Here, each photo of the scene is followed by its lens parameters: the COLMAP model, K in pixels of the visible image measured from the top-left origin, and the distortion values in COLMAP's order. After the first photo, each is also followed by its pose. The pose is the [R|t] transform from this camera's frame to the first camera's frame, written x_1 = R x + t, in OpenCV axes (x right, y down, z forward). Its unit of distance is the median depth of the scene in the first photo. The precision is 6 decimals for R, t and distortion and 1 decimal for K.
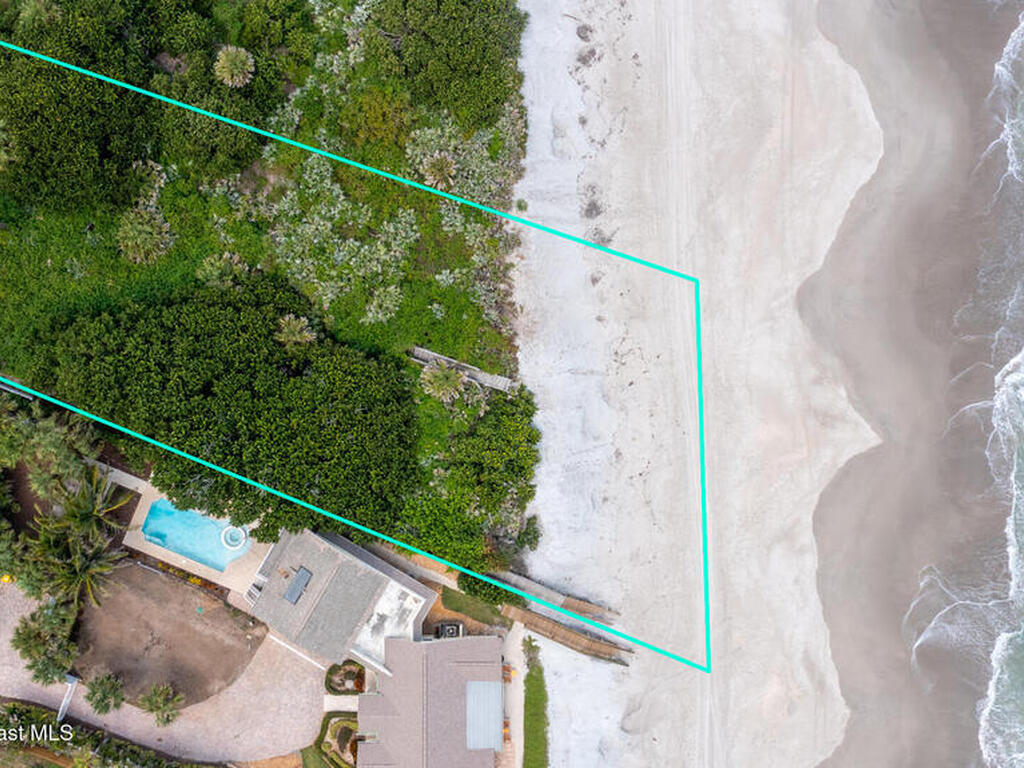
lens RADIAL K [[1074.6, 0, 510.9], [0, 1074.6, 381.3], [0, 0, 1]] dist [-0.037949, 0.118812]
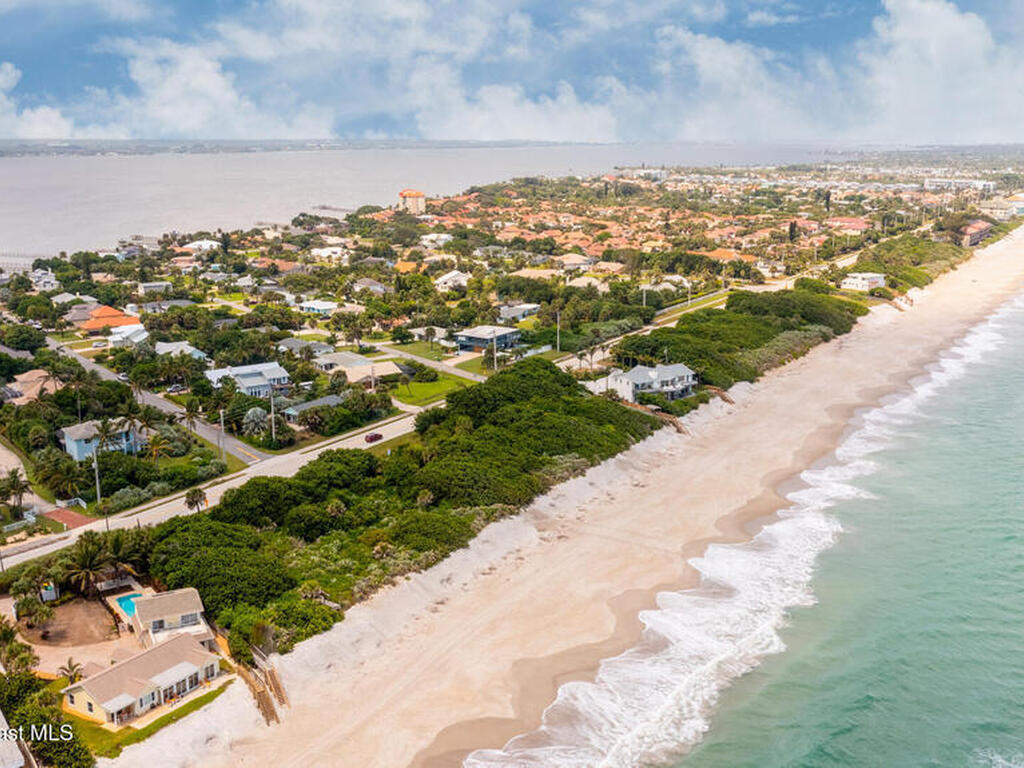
lens RADIAL K [[1074.6, 0, 510.9], [0, 1074.6, 381.3], [0, 0, 1]] dist [-0.037949, 0.118812]
pose [[0.850054, 0.126979, -0.511160, 1.051004], [-0.526498, 0.178270, -0.831276, 1.201265], [-0.014430, 0.975754, 0.218393, 0.278435]]
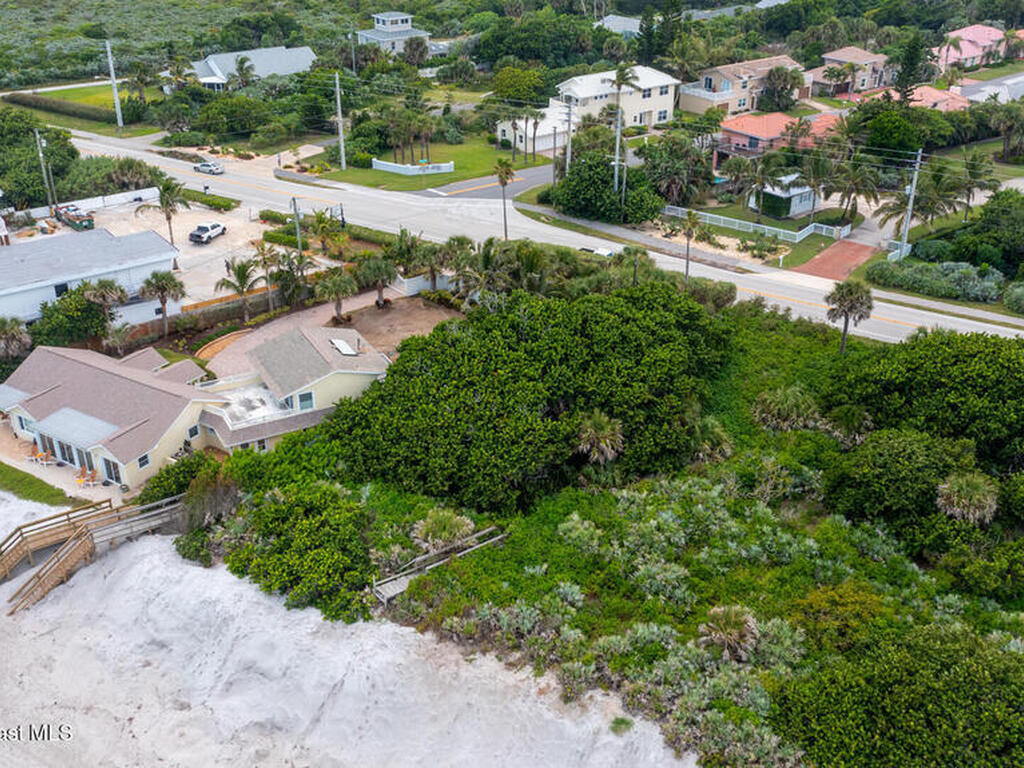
lens RADIAL K [[1074.6, 0, 510.9], [0, 1074.6, 381.3], [0, 0, 1]] dist [-0.037949, 0.118812]
pose [[-0.517642, 0.405312, -0.753505, 0.398761], [-0.855582, -0.250510, 0.453017, -0.328625], [-0.005147, 0.879186, 0.476452, 0.571766]]
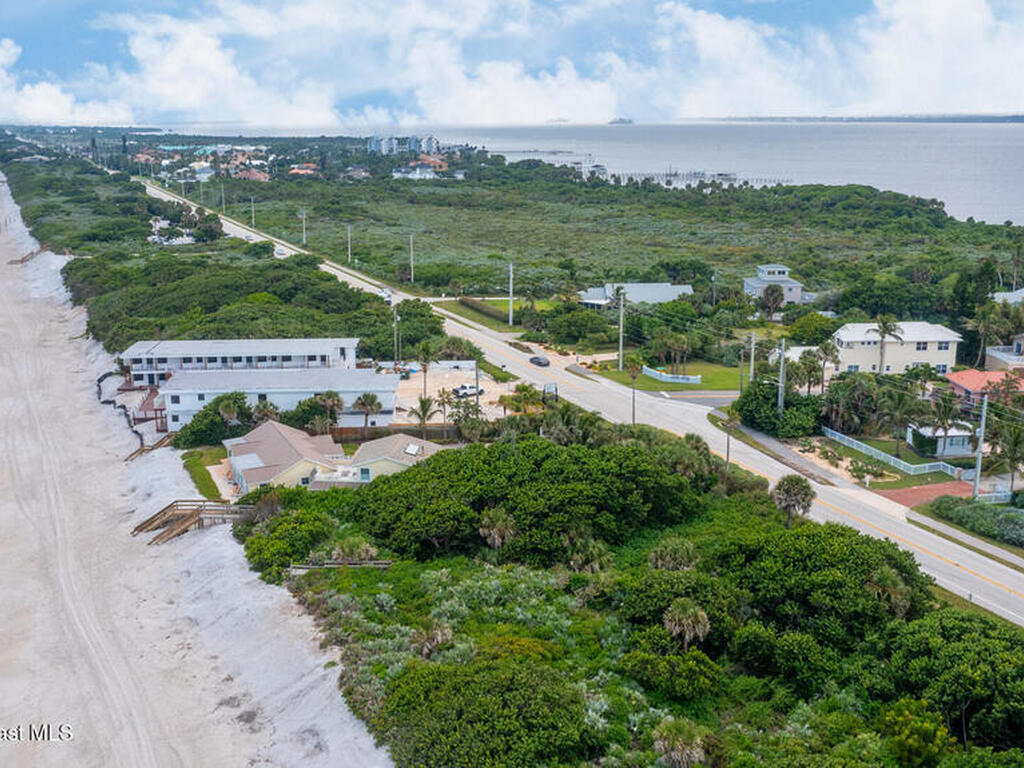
lens RADIAL K [[1074.6, 0, 510.9], [0, 1074.6, 381.3], [0, 0, 1]] dist [-0.037949, 0.118812]
pose [[-0.903684, 0.116773, -0.411970, 0.208968], [-0.428137, -0.229920, 0.873977, -0.934157], [0.007336, 0.966178, 0.257770, 0.562373]]
